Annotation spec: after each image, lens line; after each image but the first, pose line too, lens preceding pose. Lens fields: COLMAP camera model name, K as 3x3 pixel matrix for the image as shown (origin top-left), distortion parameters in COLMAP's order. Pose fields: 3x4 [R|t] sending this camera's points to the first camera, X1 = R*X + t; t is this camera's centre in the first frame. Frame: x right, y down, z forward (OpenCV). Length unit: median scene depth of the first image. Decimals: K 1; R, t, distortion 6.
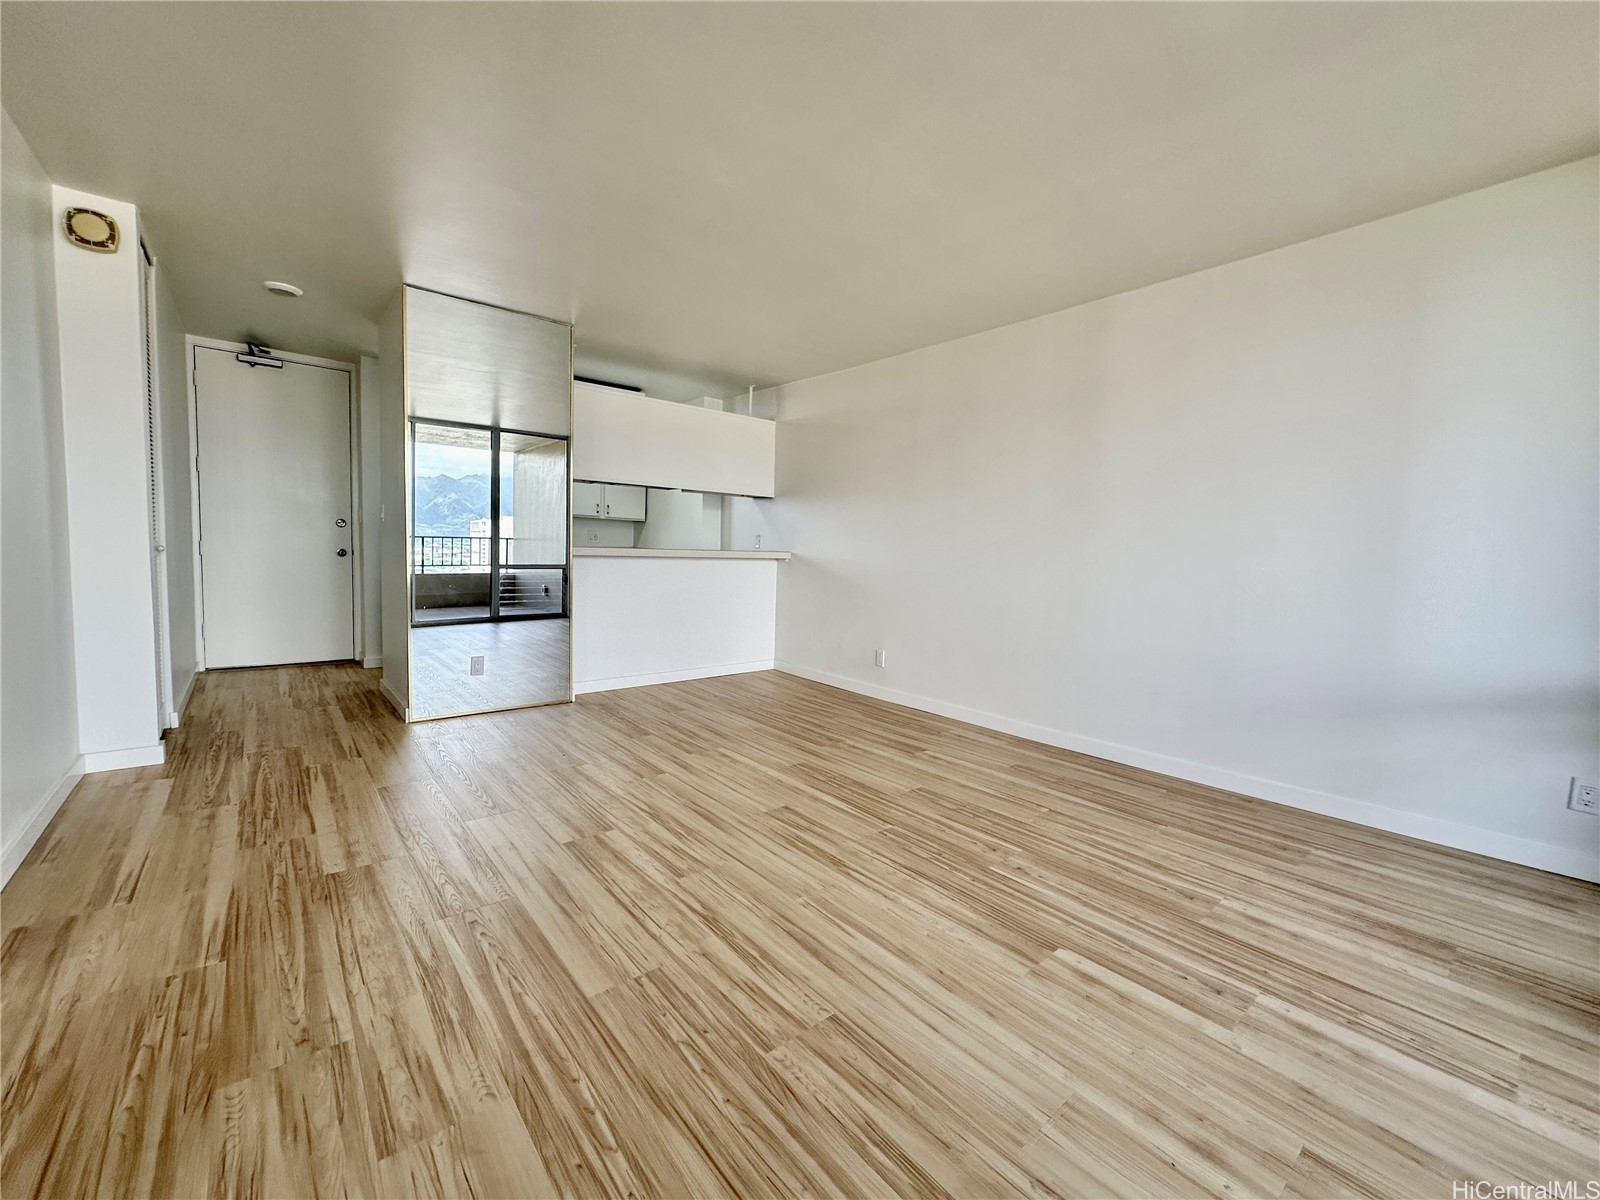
lens RADIAL K [[643.5, 0, 800.5], [0, 643.5, 596.0], [0, 0, 1]] dist [-0.001038, -0.000092]
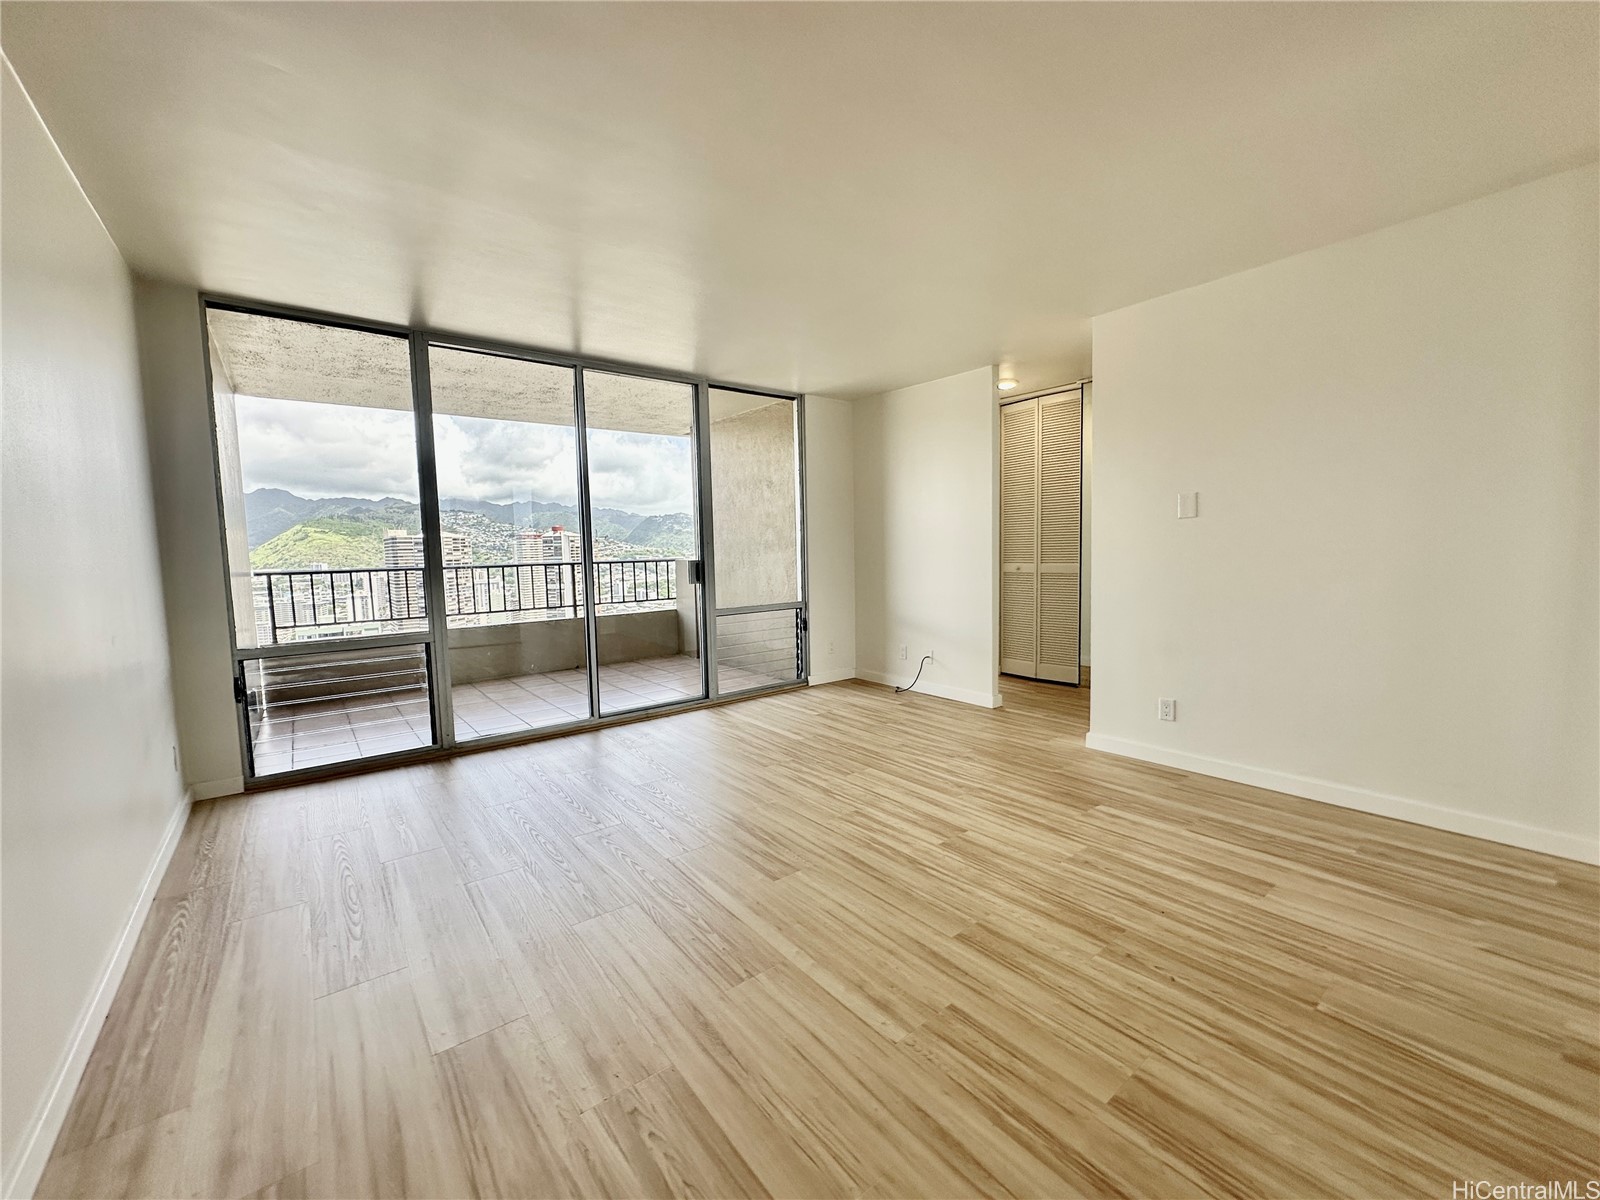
lens RADIAL K [[643.5, 0, 799.8], [0, 643.5, 600.9], [0, 0, 1]] dist [-0.001038, -0.000092]
pose [[-0.999441, -0.010143, 0.031859, -0.096256], [-0.005059, 0.987782, 0.155757, -0.218425], [-0.033050, 0.155508, -0.987282, 2.163040]]
